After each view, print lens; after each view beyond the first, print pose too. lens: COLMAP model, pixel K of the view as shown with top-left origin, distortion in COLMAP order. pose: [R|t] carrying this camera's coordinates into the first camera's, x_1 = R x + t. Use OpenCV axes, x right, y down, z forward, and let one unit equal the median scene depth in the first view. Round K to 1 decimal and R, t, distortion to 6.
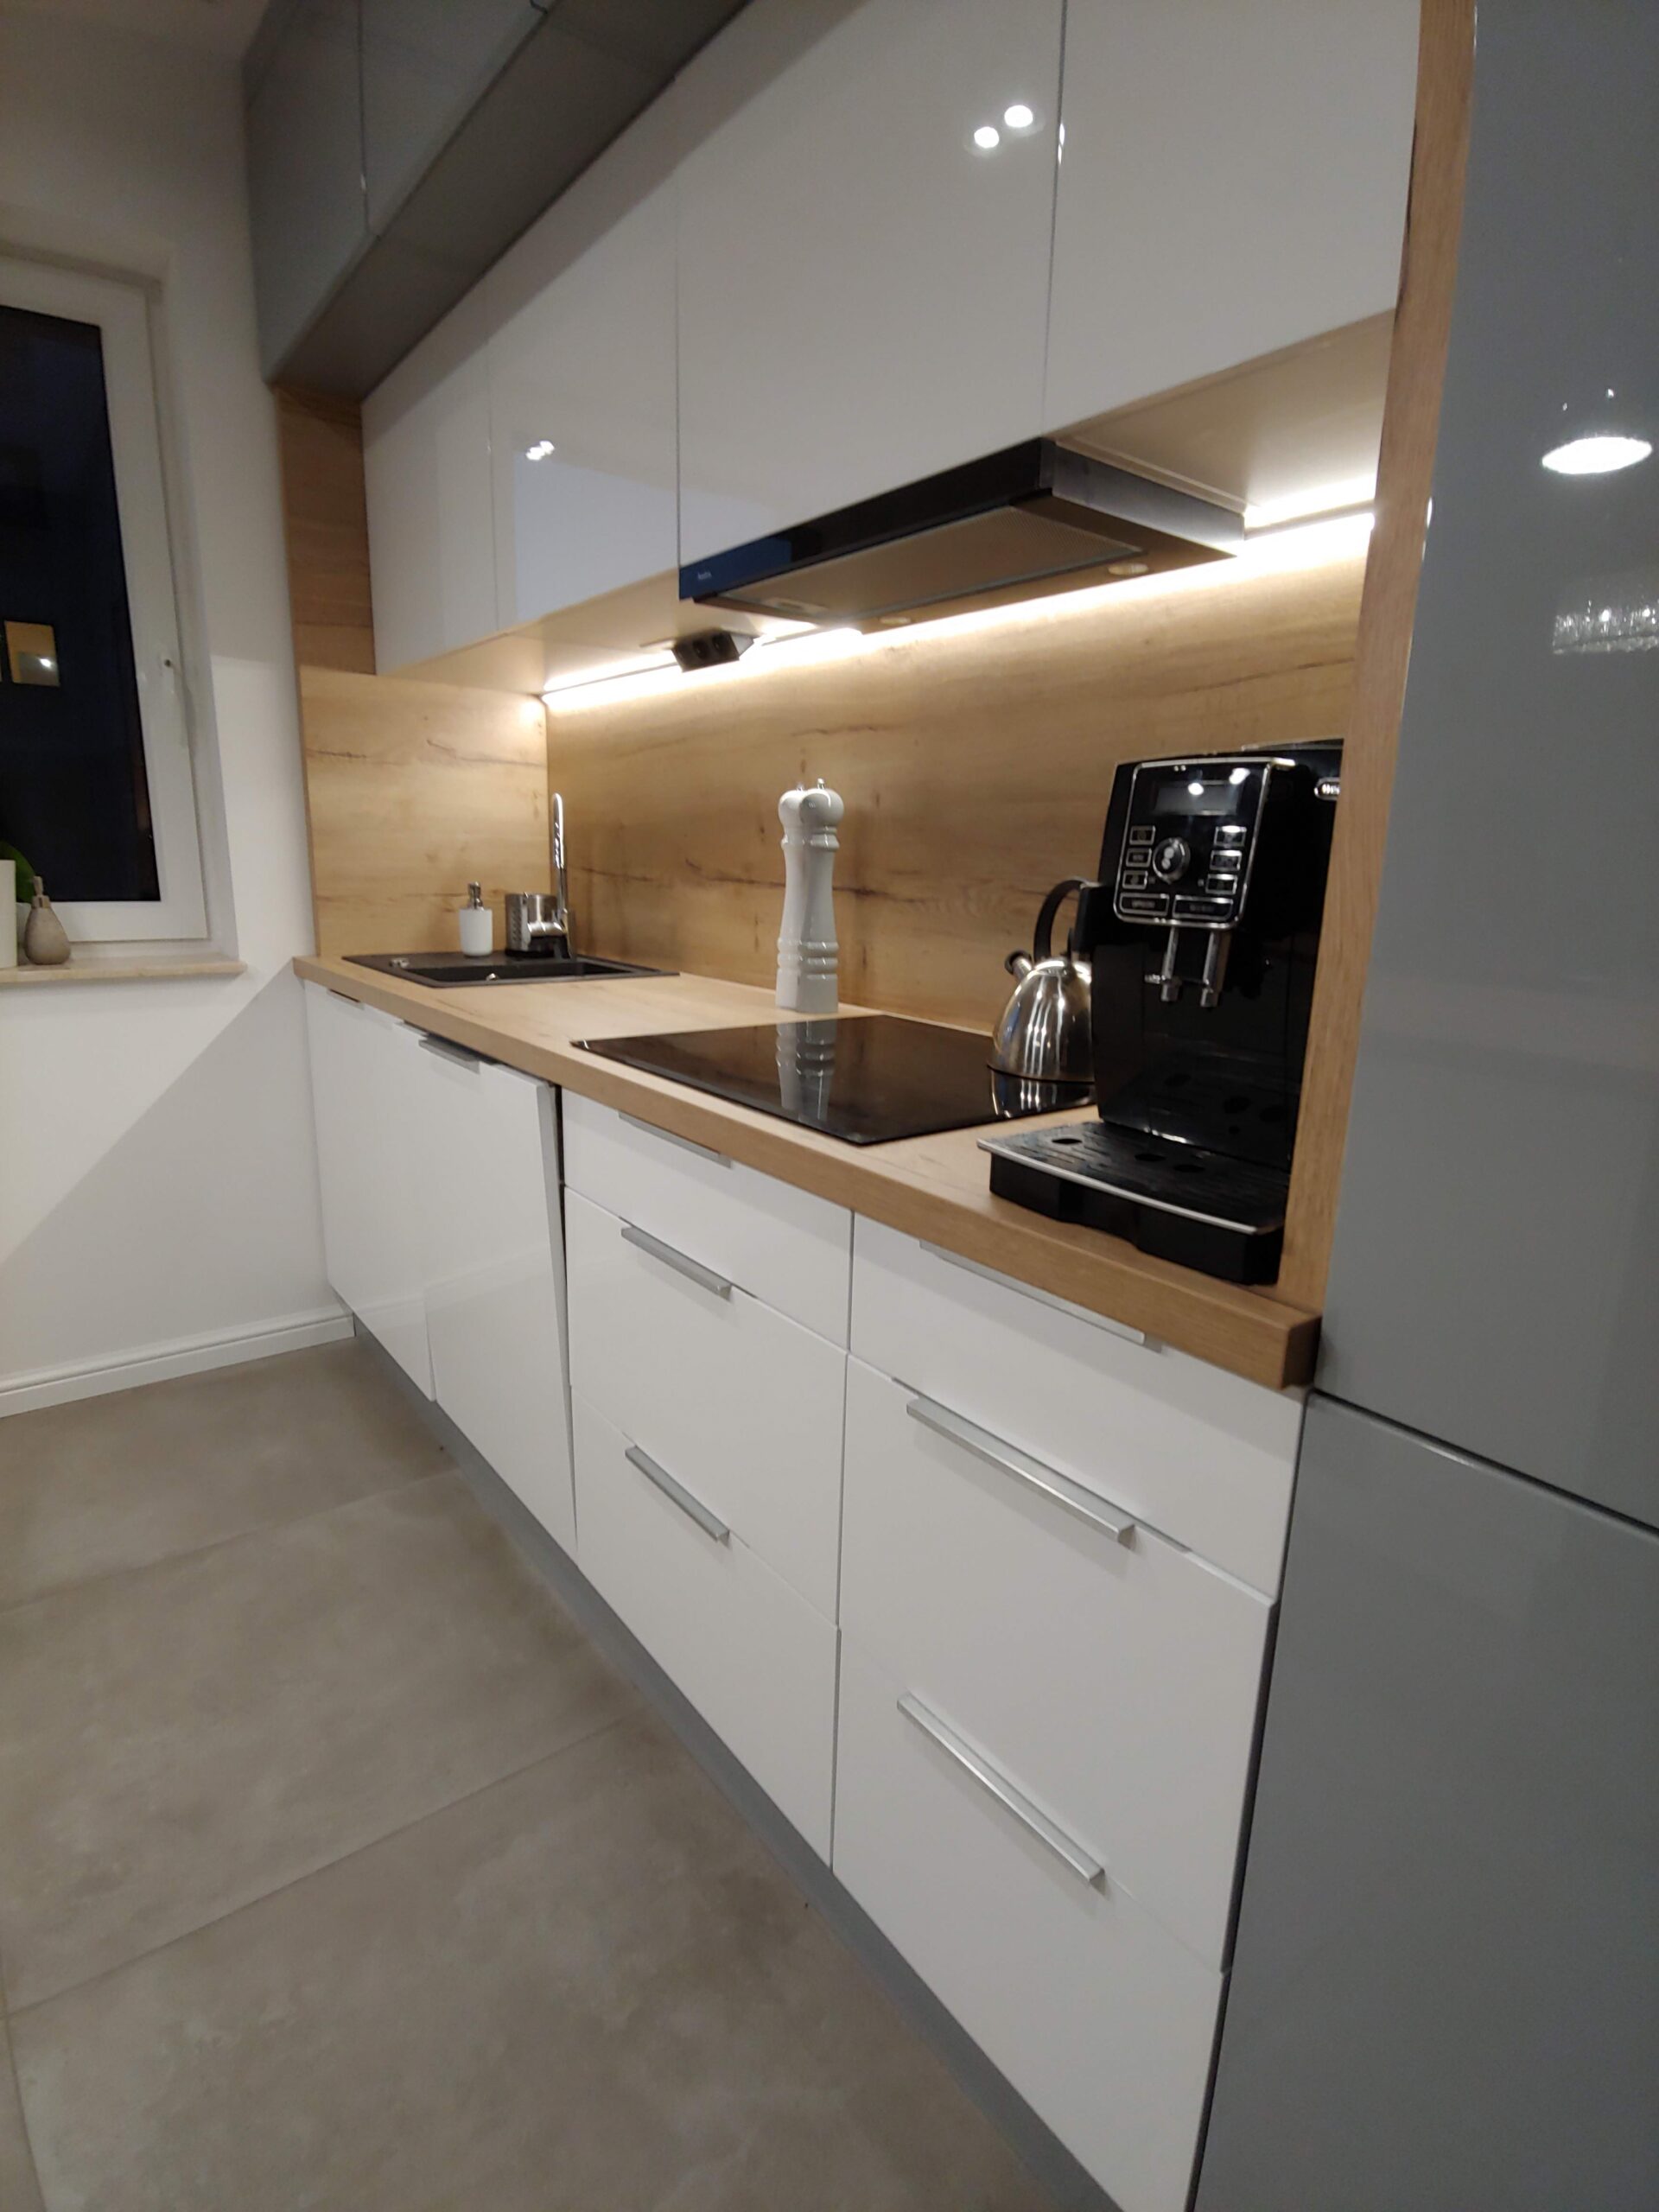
lens RADIAL K [[1096.9, 0, 828.4], [0, 1096.9, 1101.3], [0, 0, 1]] dist [-0.008804, -0.008026]
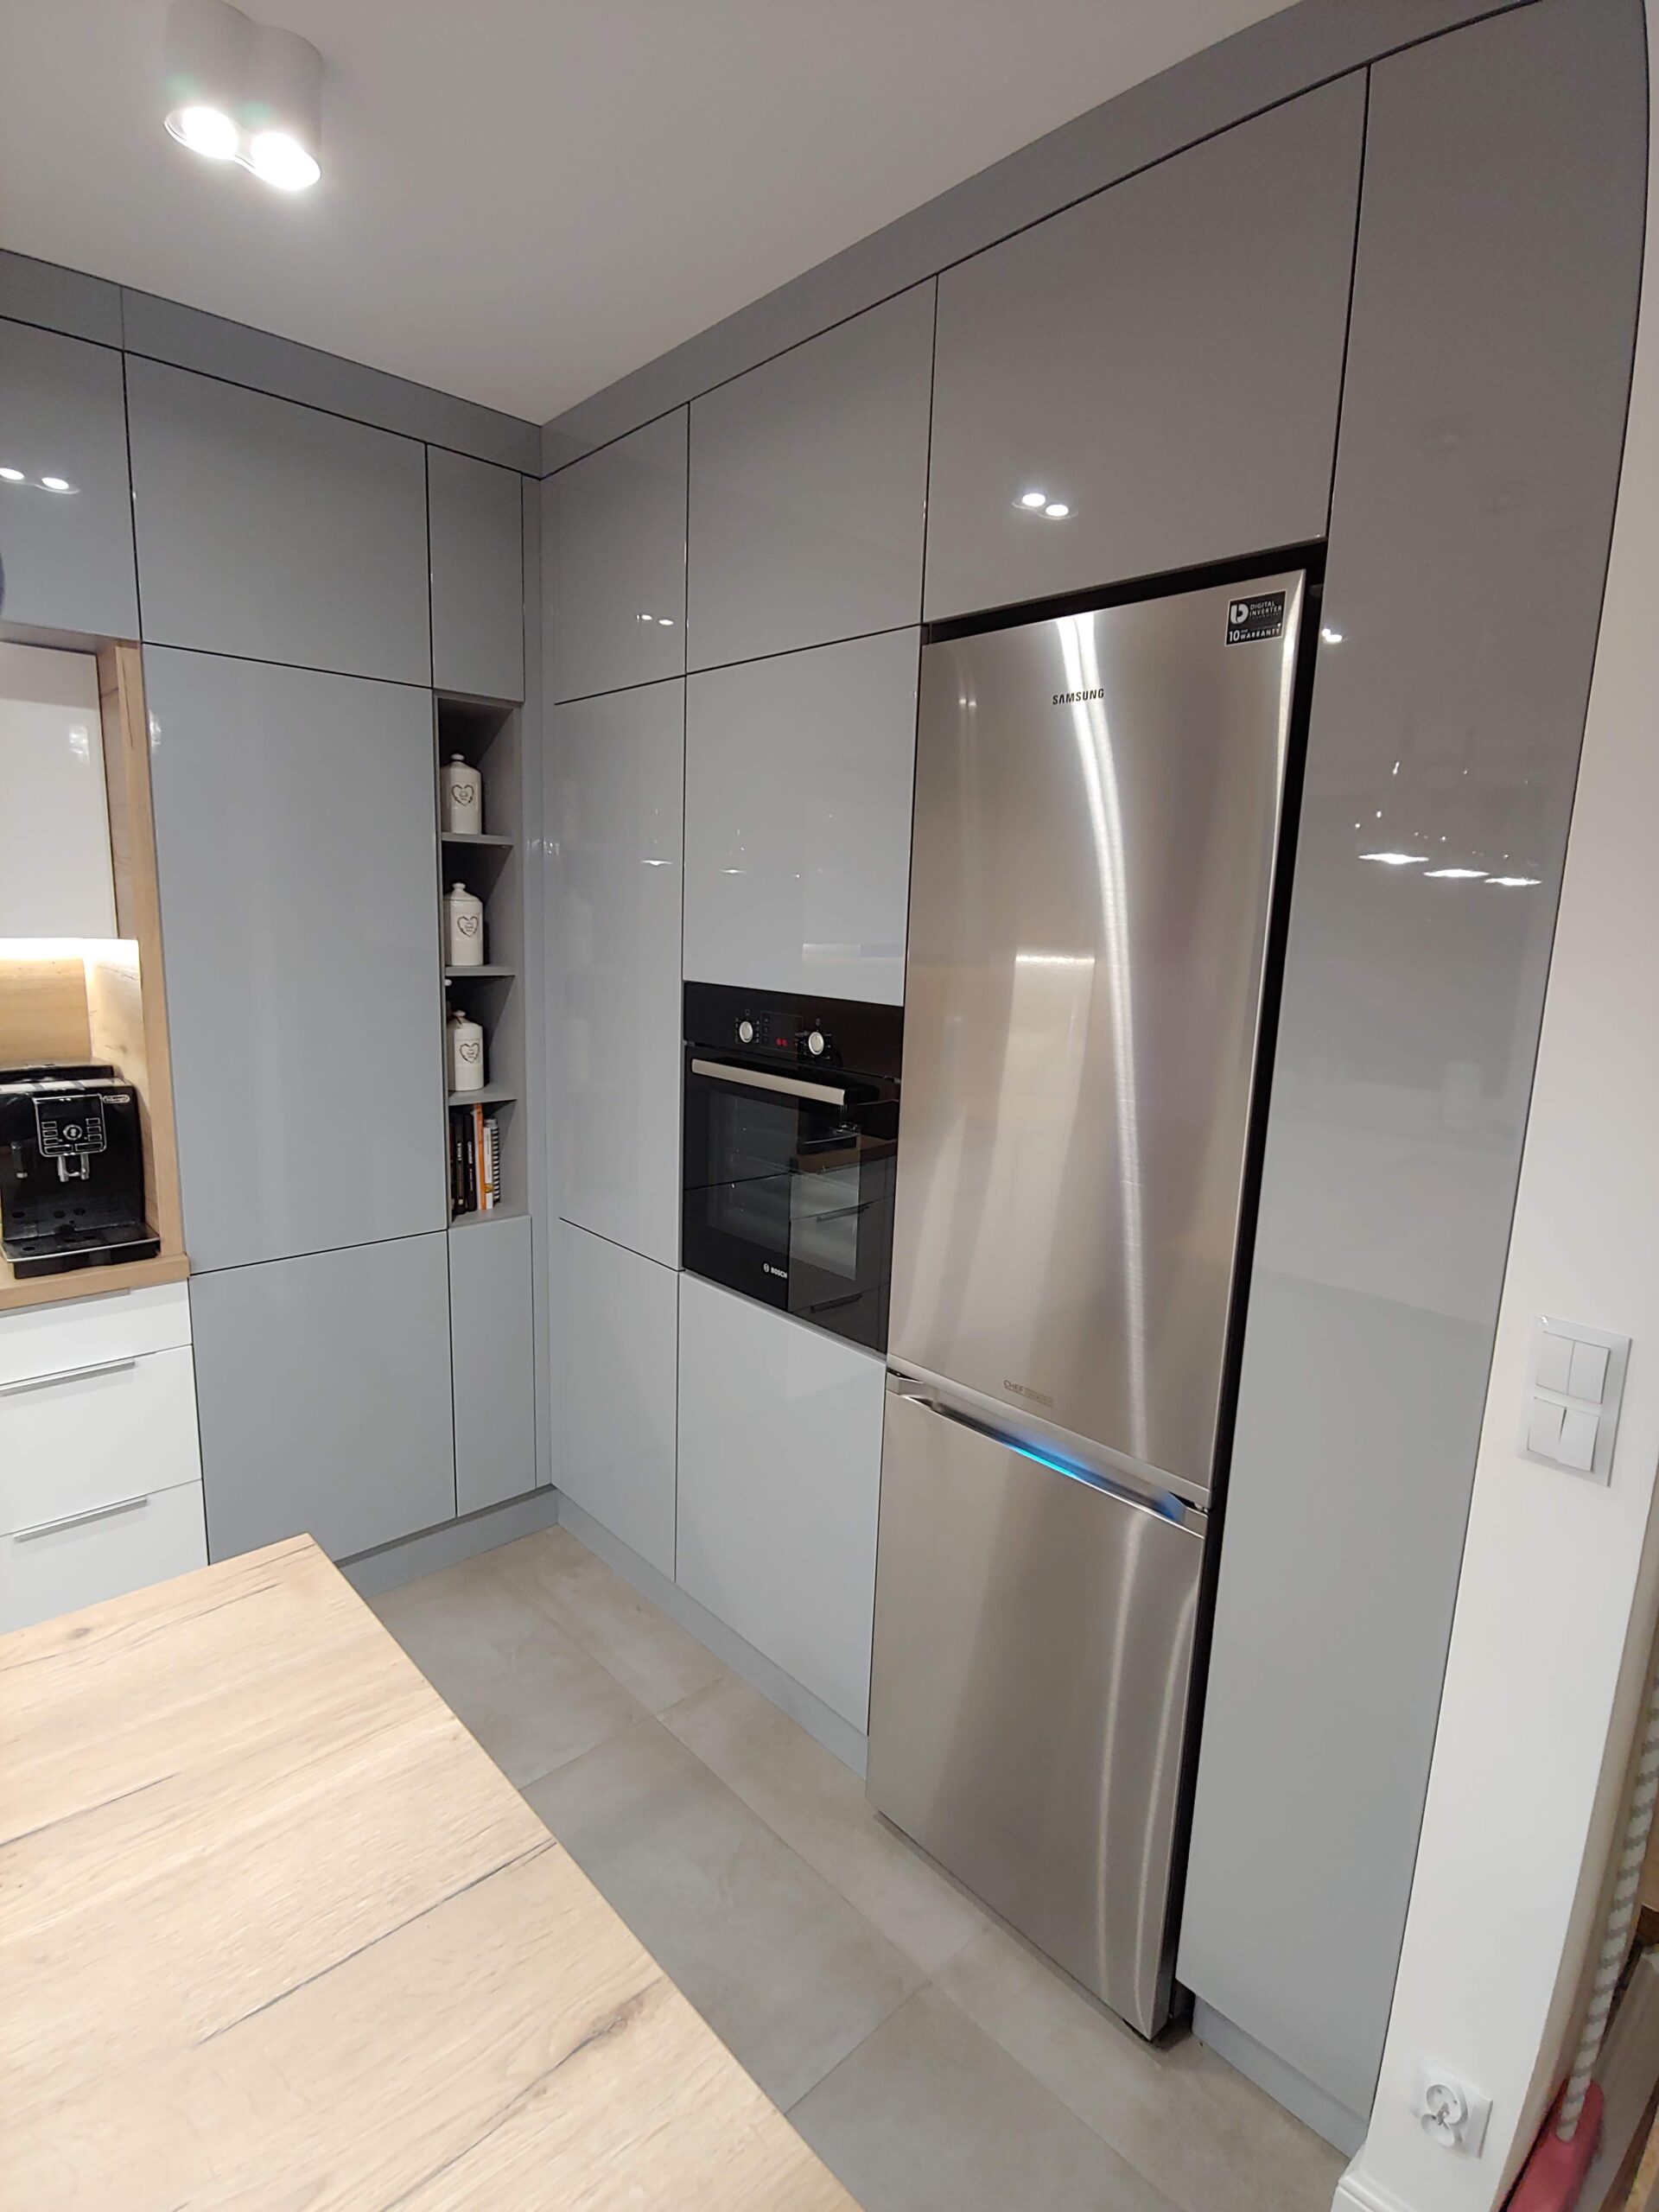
lens RADIAL K [[1096.9, 0, 834.3], [0, 1096.9, 1105.1], [0, 0, 1]] dist [-0.008804, -0.008026]
pose [[-0.092576, -0.199255, 0.975565, -1.048089], [0.188304, 0.958589, 0.213657, -0.209148], [-0.977738, 0.203482, -0.051222, -0.319612]]
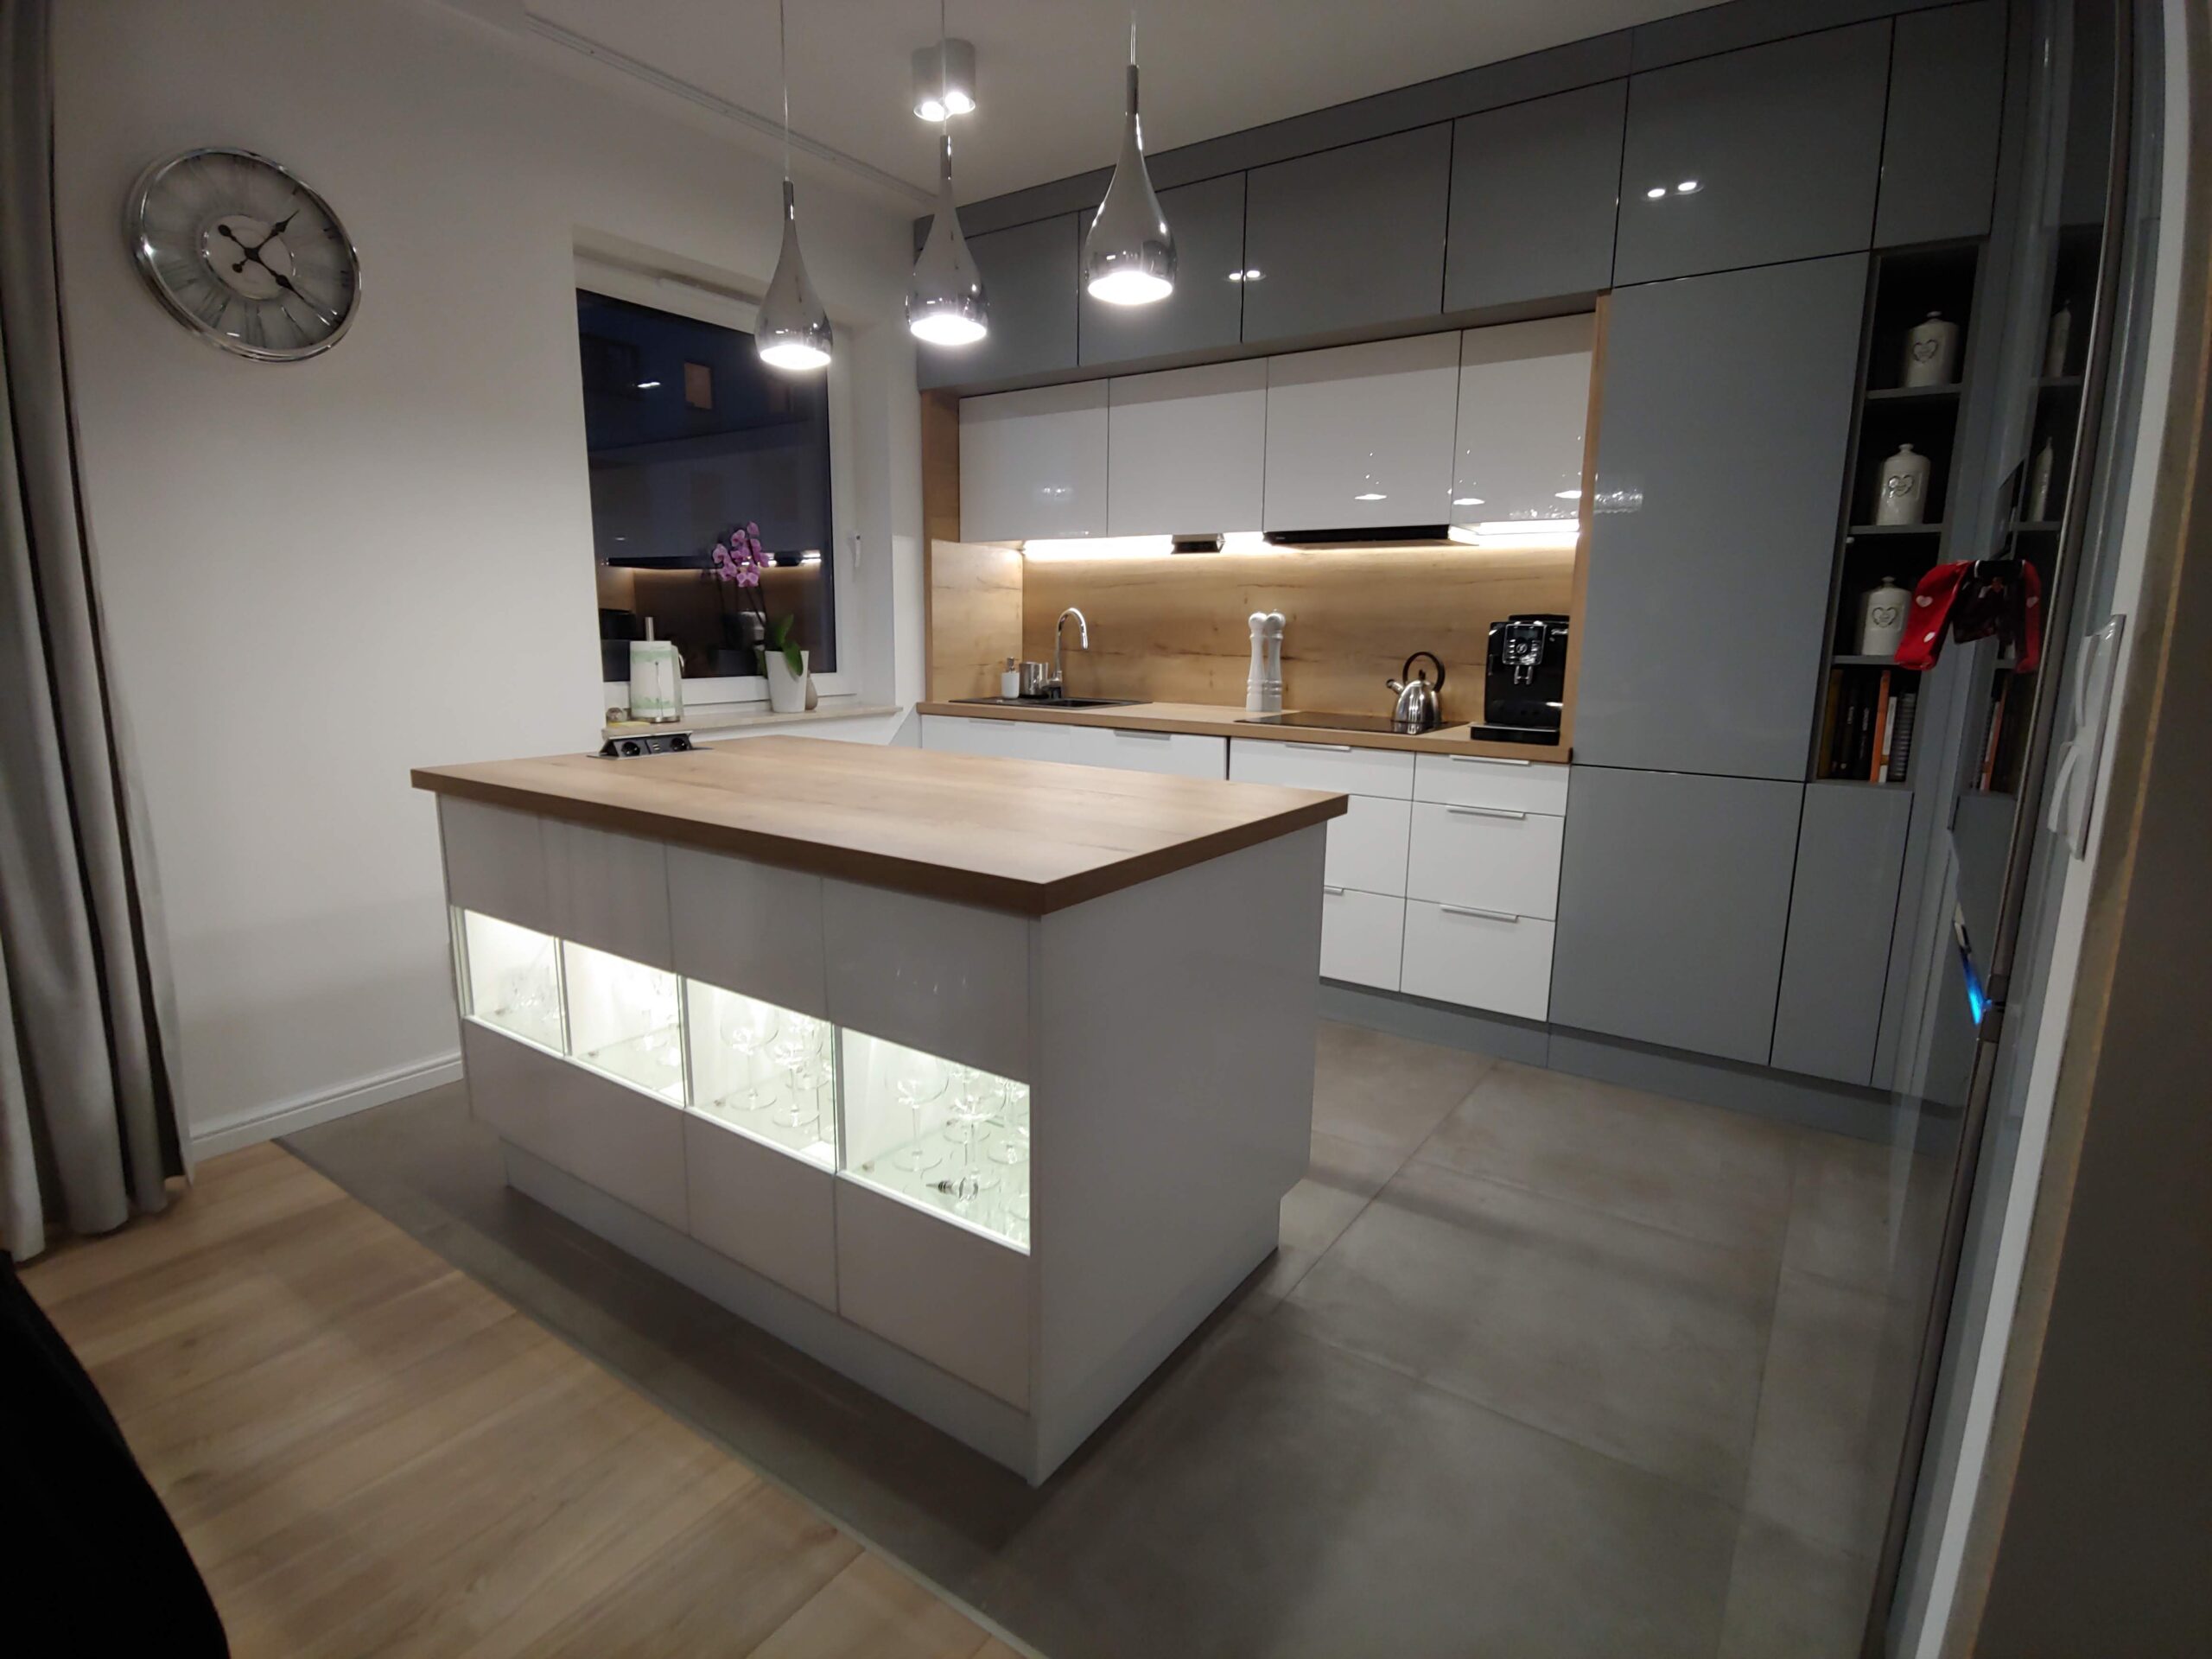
lens RADIAL K [[1096.9, 0, 1104.3], [0, 1096.9, 818.6], [0, 0, 1]] dist [-0.008804, -0.008026]
pose [[0.954363, -0.063952, 0.291723, -0.985697], [0.076290, 0.996600, -0.031104, 0.173533], [-0.288742, 0.051940, 0.955997, -0.994390]]
